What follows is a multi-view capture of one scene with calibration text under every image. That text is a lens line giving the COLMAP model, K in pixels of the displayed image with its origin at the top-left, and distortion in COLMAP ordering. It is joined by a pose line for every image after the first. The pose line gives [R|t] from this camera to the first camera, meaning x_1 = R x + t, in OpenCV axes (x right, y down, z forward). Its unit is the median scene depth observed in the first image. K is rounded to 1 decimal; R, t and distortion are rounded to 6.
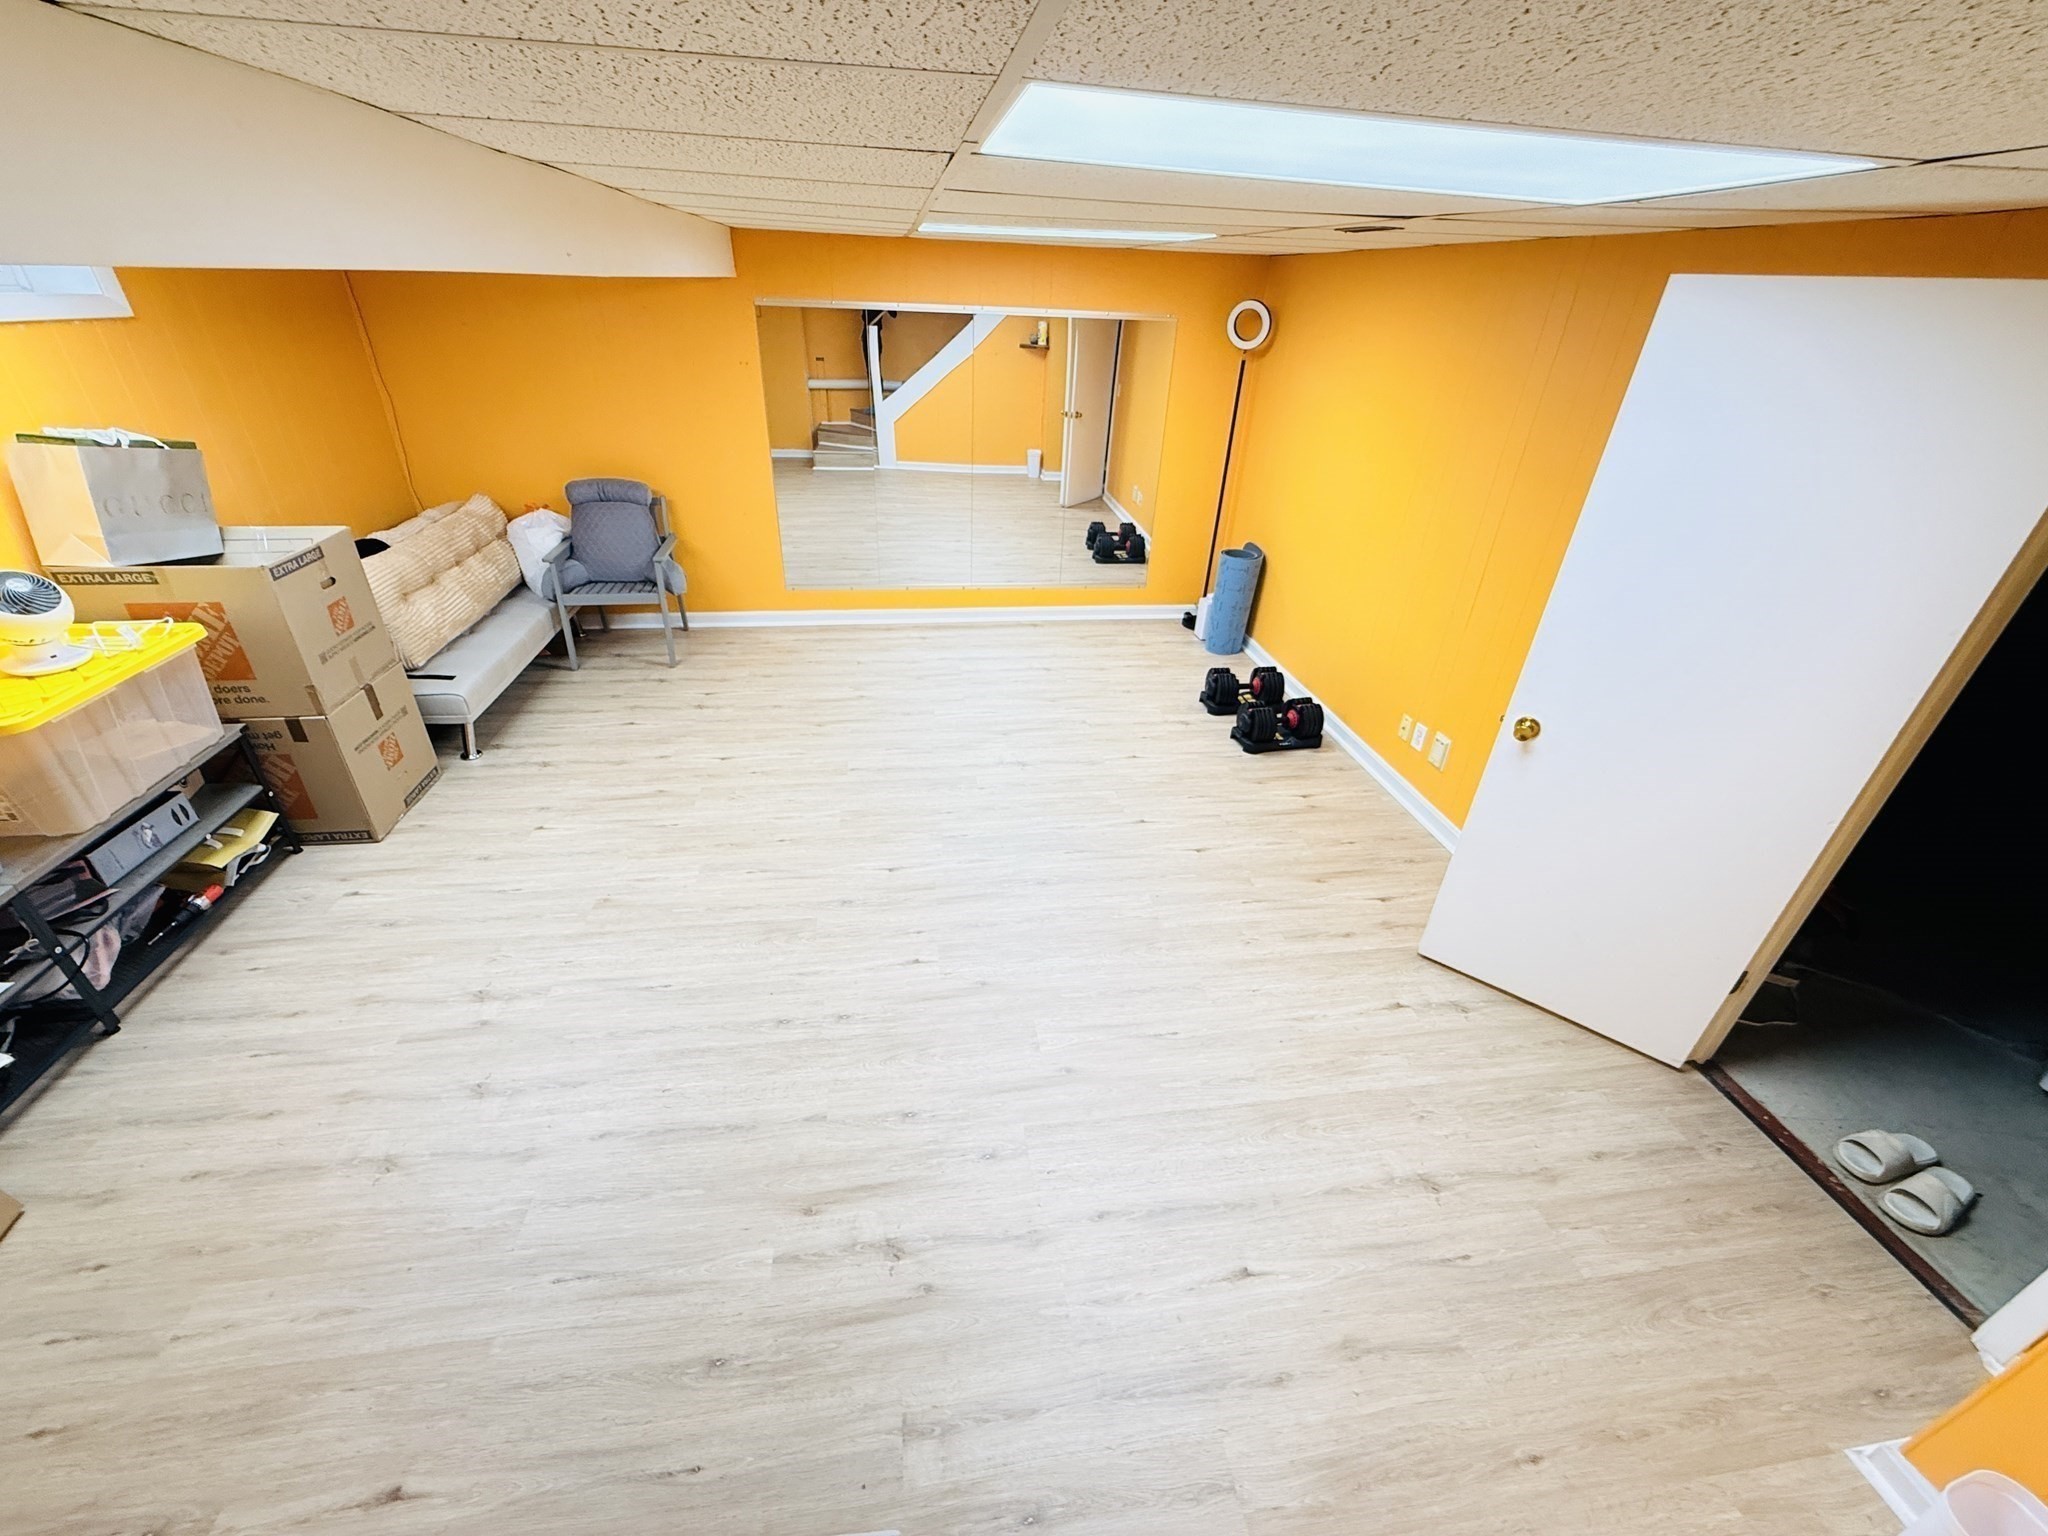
lens RADIAL K [[817.1, 0, 1030.4], [0, 817.1, 766.1], [0, 0, 1]] dist [-0.001331, -0.000087]
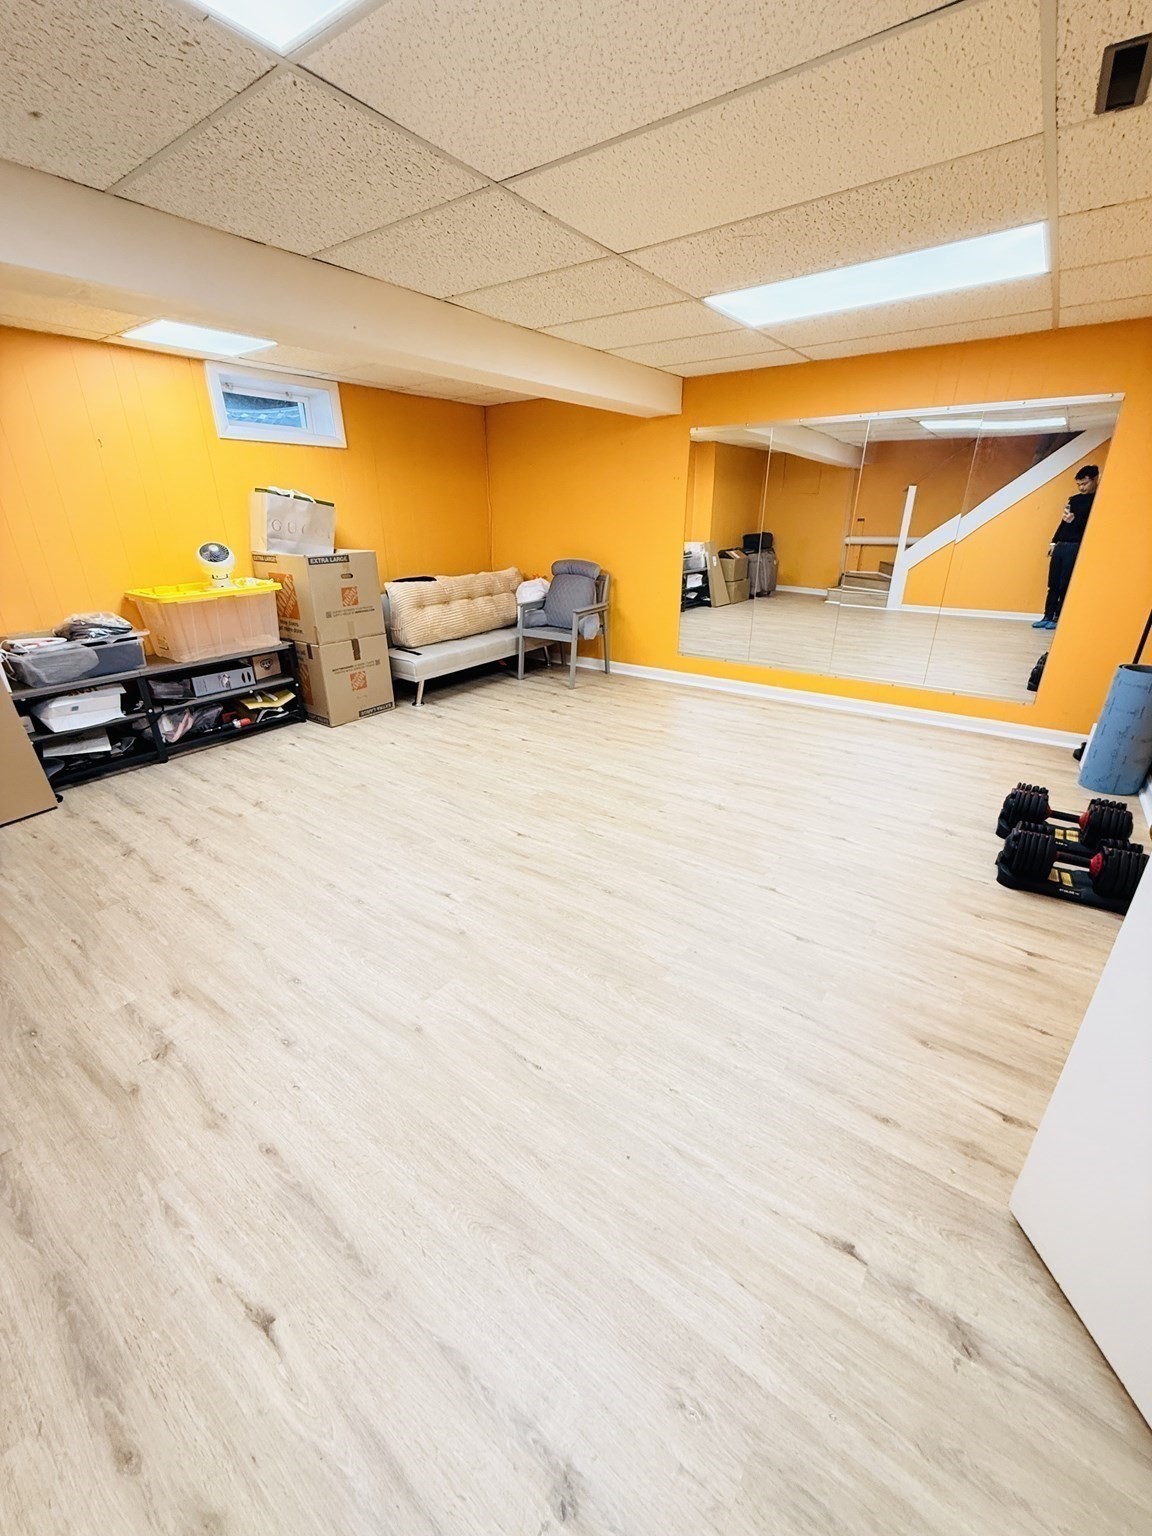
lens RADIAL K [[612.8, 0, 574.2], [0, 612.8, 766.7], [0, 0, 1]] dist [-0.001331, -0.000087]
pose [[0.711138, 0.234741, -0.662706, 0.443782], [-0.323794, 0.946047, -0.012352, 0.022169], [0.624052, 0.223365, 0.748777, 0.384202]]
